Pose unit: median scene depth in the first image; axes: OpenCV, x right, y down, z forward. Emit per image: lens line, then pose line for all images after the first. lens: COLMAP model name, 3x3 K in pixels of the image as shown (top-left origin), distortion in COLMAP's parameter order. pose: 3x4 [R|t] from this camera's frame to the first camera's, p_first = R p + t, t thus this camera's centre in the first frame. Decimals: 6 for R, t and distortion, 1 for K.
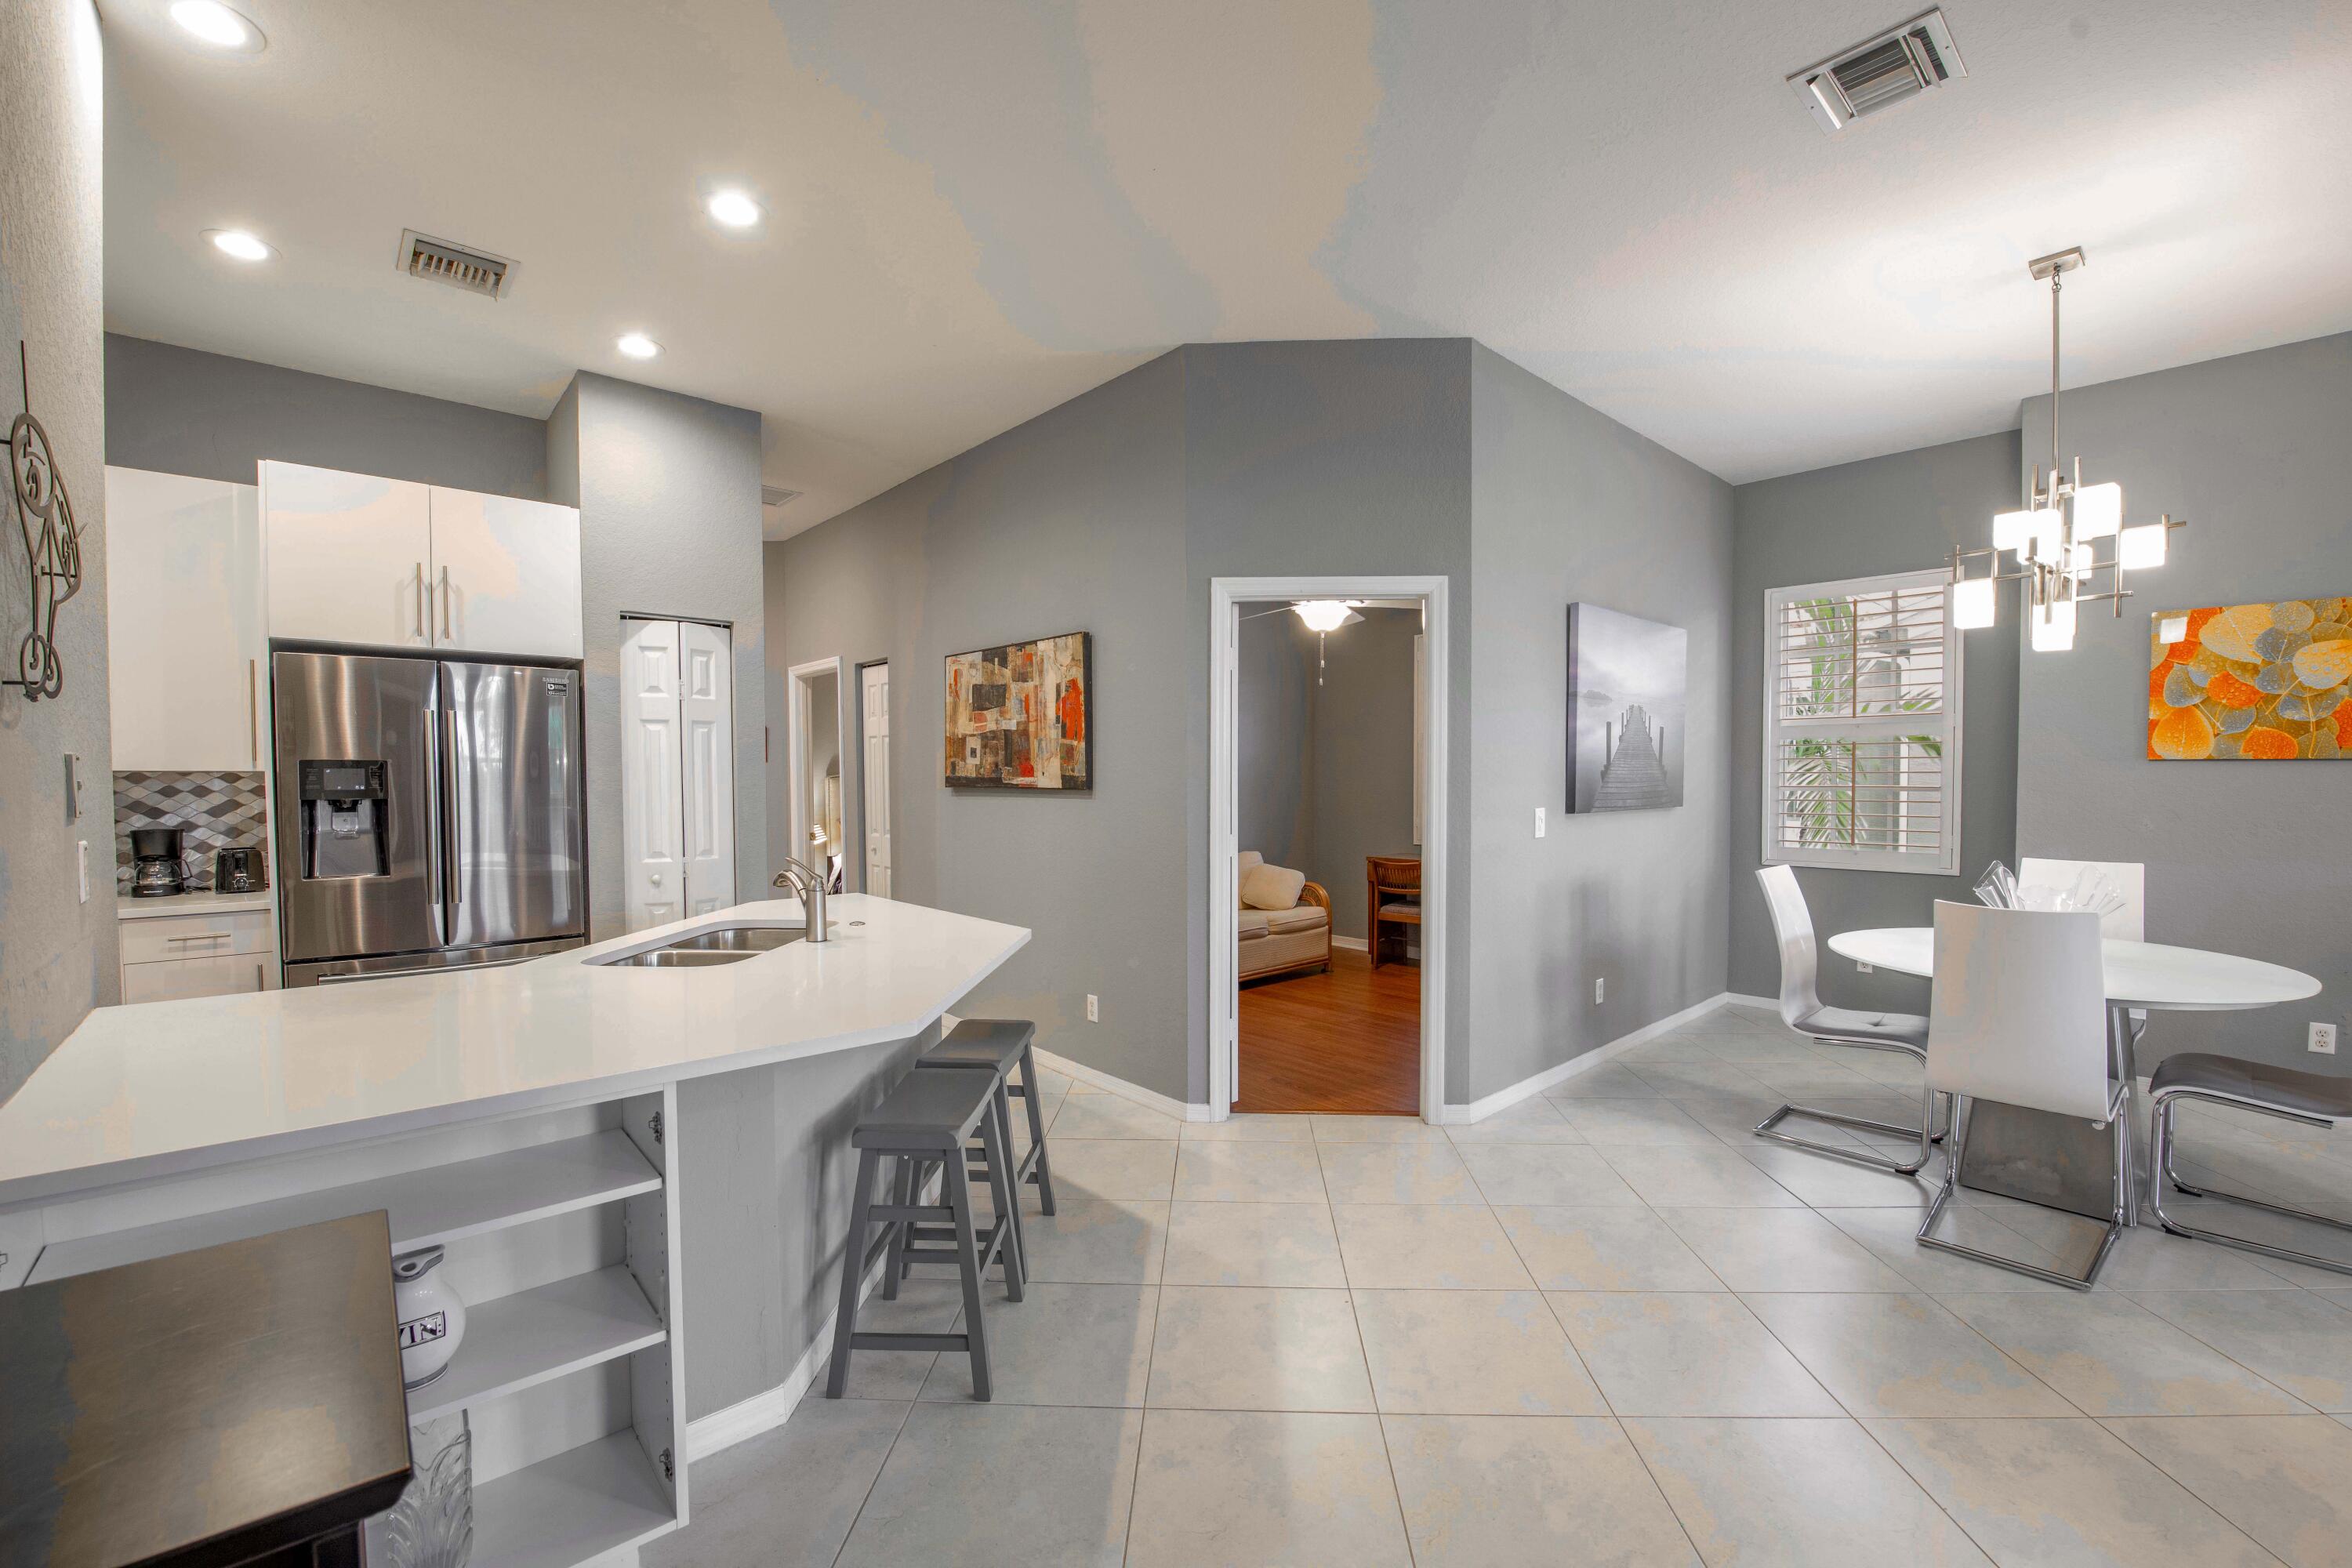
lens RADIAL K [[964.5, 0, 1207.0], [0, 964.5, 801.5], [0, 0, 1]] dist [-0.009550, -0.001181]
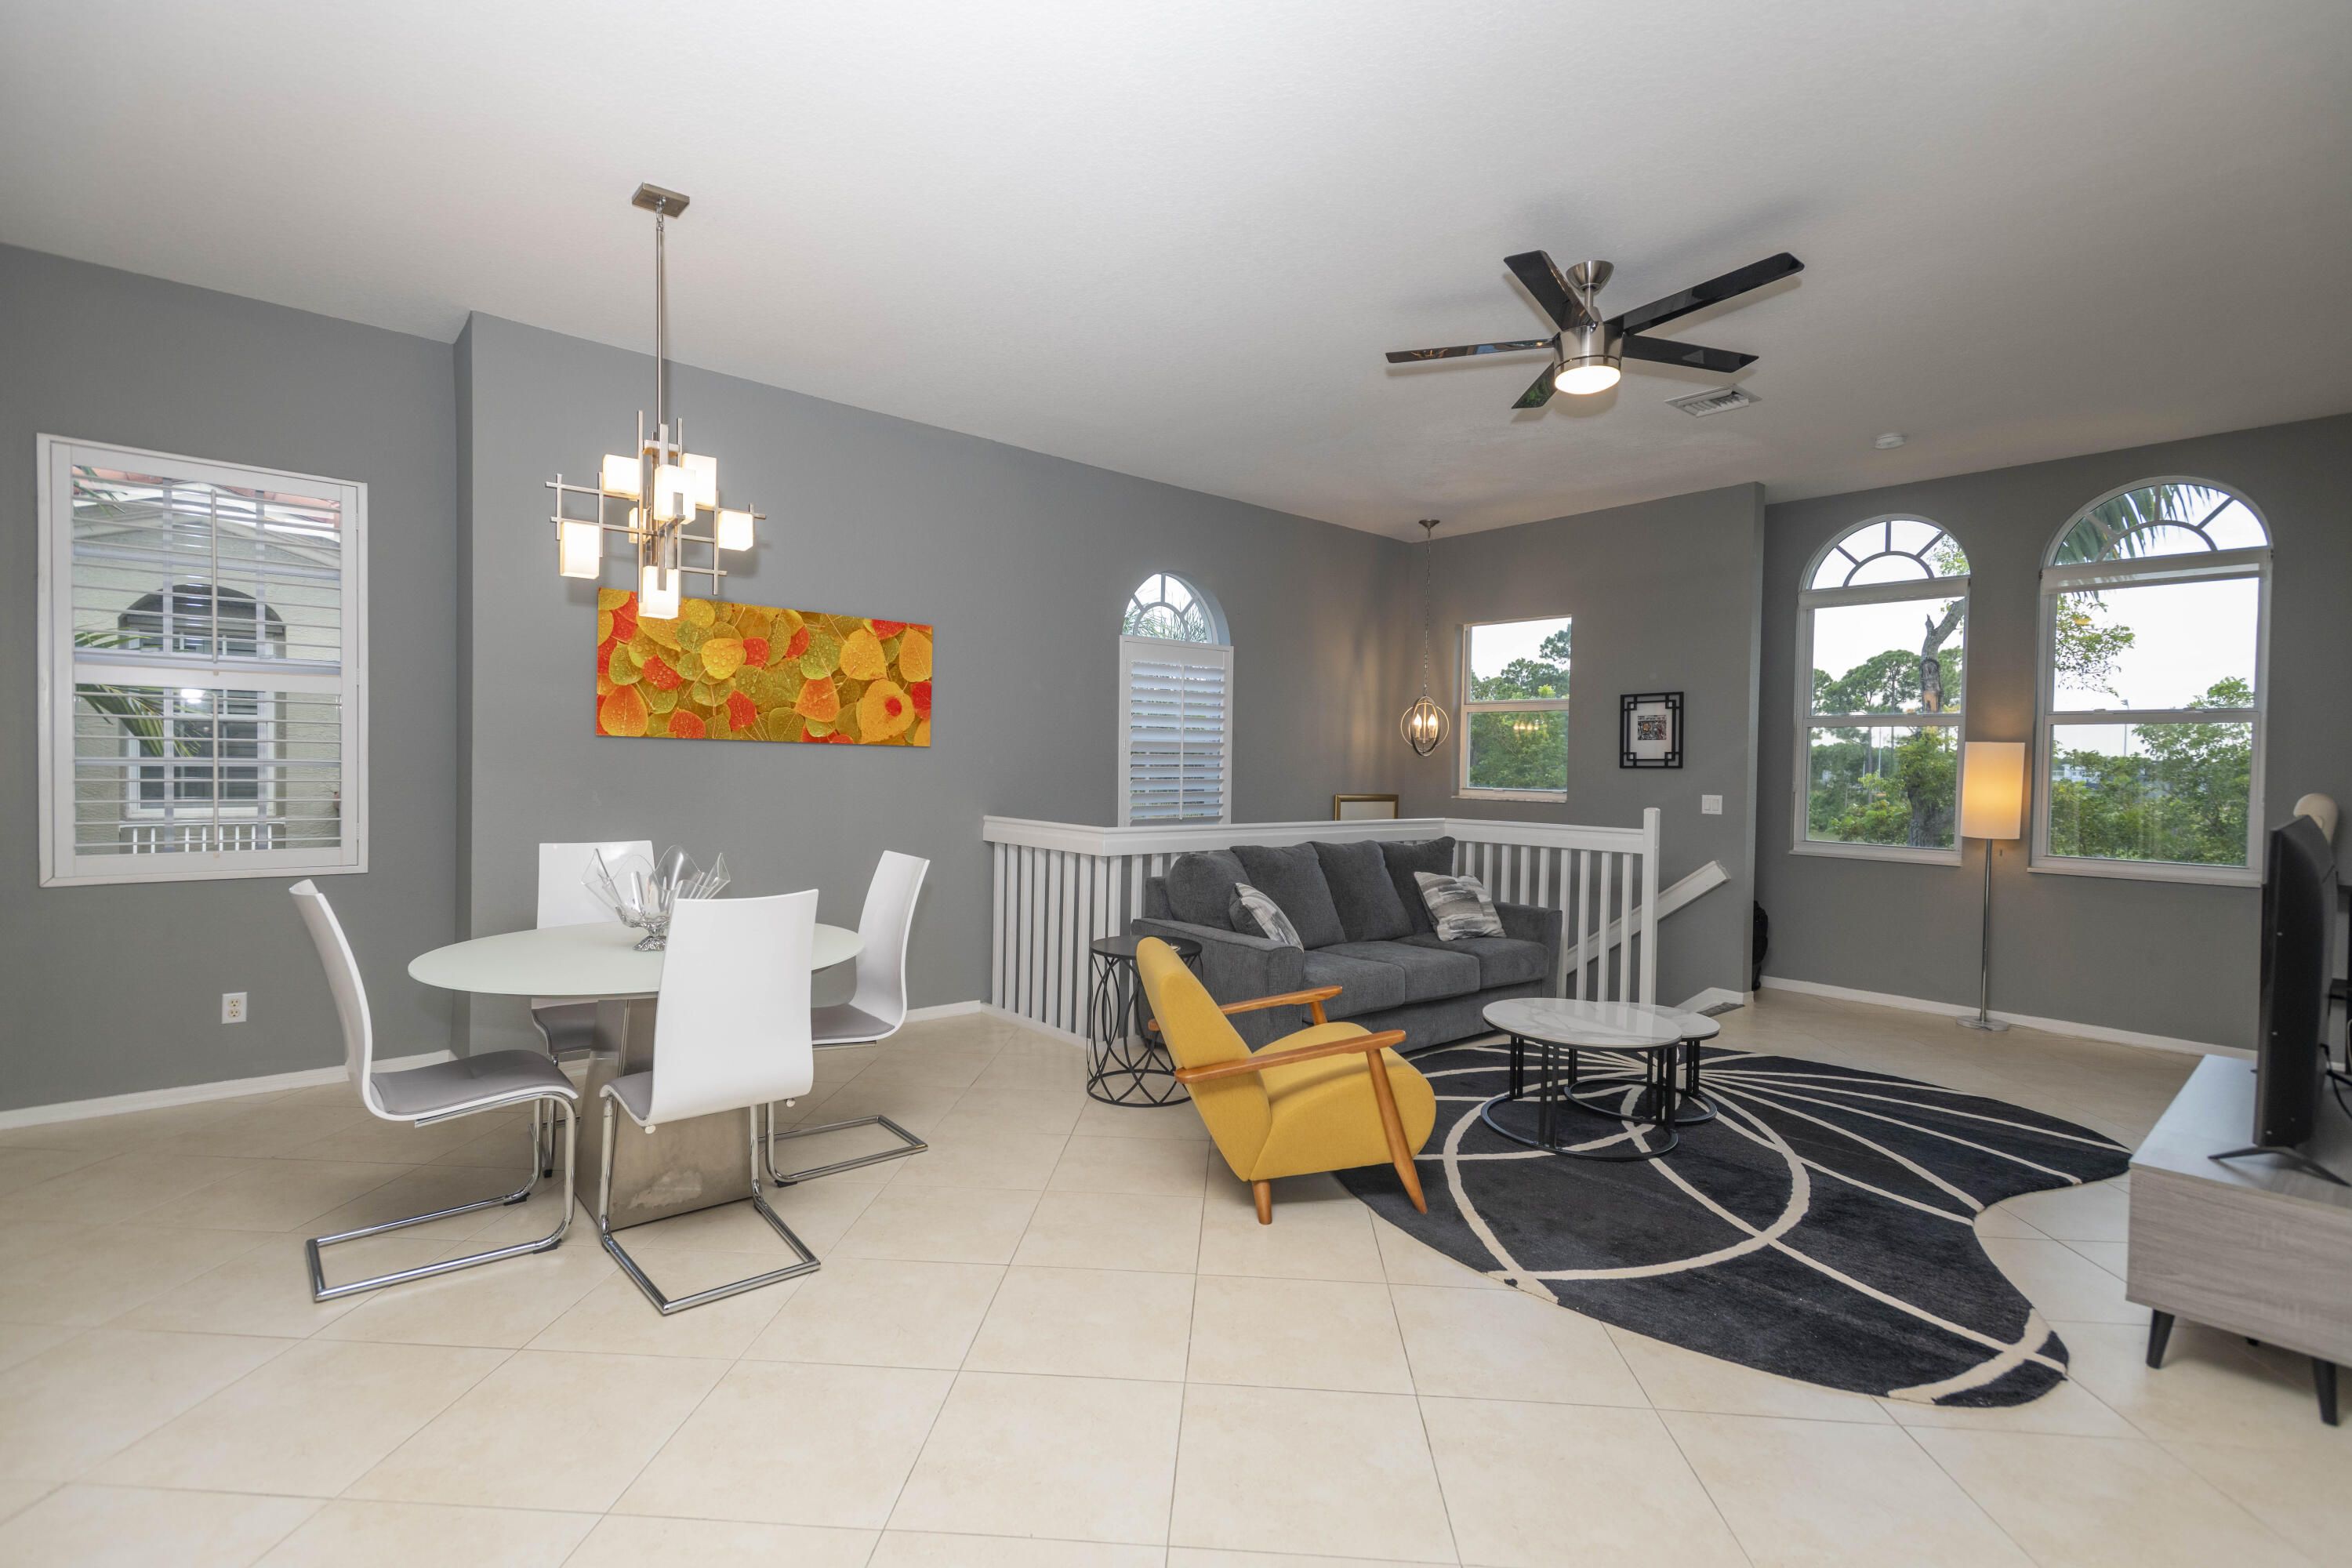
lens RADIAL K [[1089.1, 0, 1196.6], [0, 1089.1, 774.1], [0, 0, 1]] dist [0.008207, -0.000931]
pose [[0.020979, -0.008962, 0.999740, -0.136927], [0.011410, 0.999897, 0.008724, -0.007453], [-0.999715, 0.011224, 0.021079, 0.373116]]
